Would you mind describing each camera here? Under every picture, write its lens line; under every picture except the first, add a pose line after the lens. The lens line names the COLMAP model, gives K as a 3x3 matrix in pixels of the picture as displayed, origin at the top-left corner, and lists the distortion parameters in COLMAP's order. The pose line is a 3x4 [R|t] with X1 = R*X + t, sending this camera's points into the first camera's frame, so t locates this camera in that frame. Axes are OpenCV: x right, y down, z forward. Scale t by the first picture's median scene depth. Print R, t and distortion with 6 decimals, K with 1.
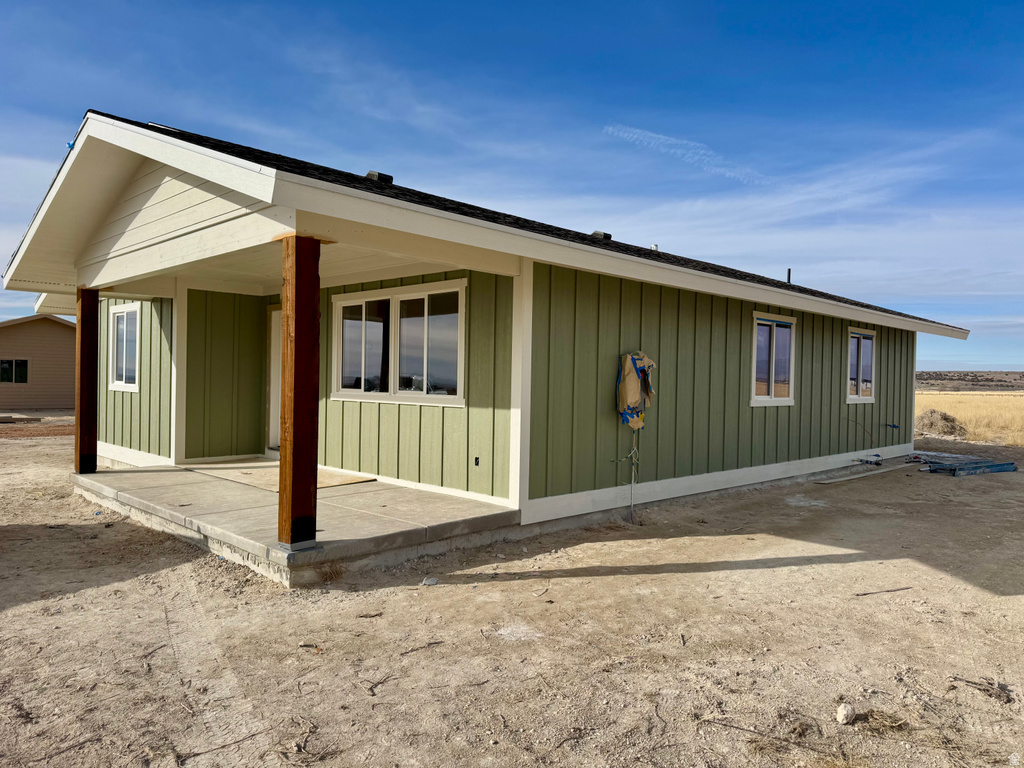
lens RADIAL K [[719.4, 0, 515.2], [0, 719.4, 384.9], [0, 0, 1]] dist [0.031146, -0.006859]
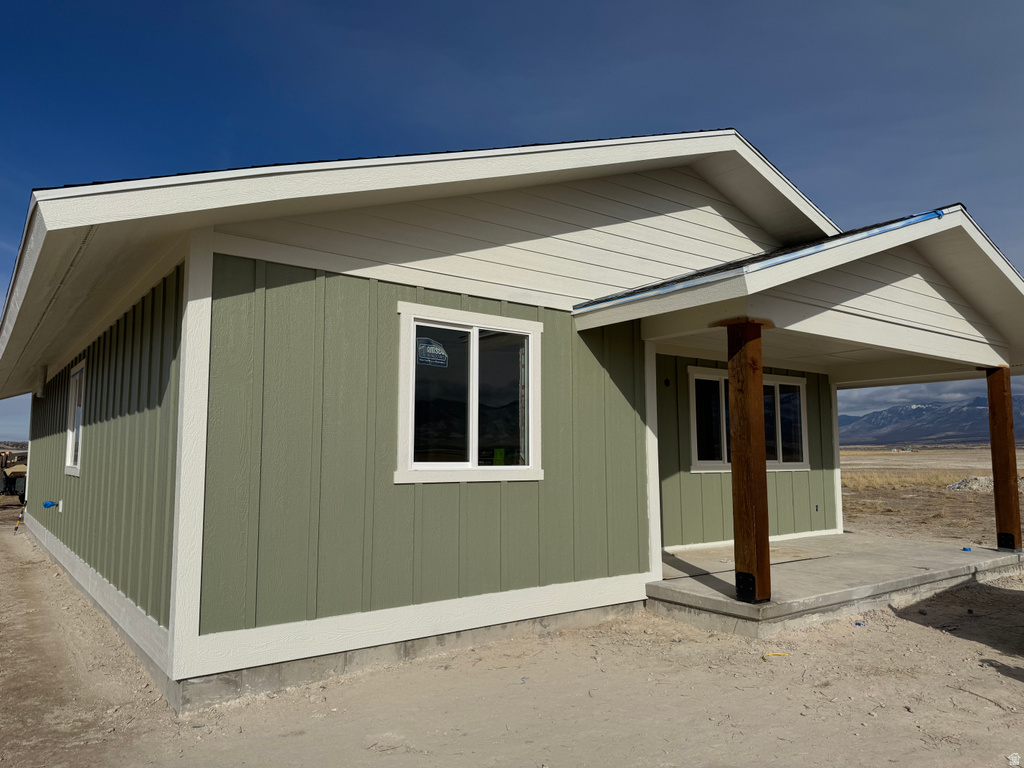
lens RADIAL K [[719.4, 0, 510.7], [0, 719.4, 376.0], [0, 0, 1]] dist [0.031146, -0.006859]
pose [[0.160163, 0.092455, 0.982751, -1.507459], [0.015662, 0.995240, -0.096183, -0.022760], [-0.986966, 0.030797, 0.157953, 1.296382]]
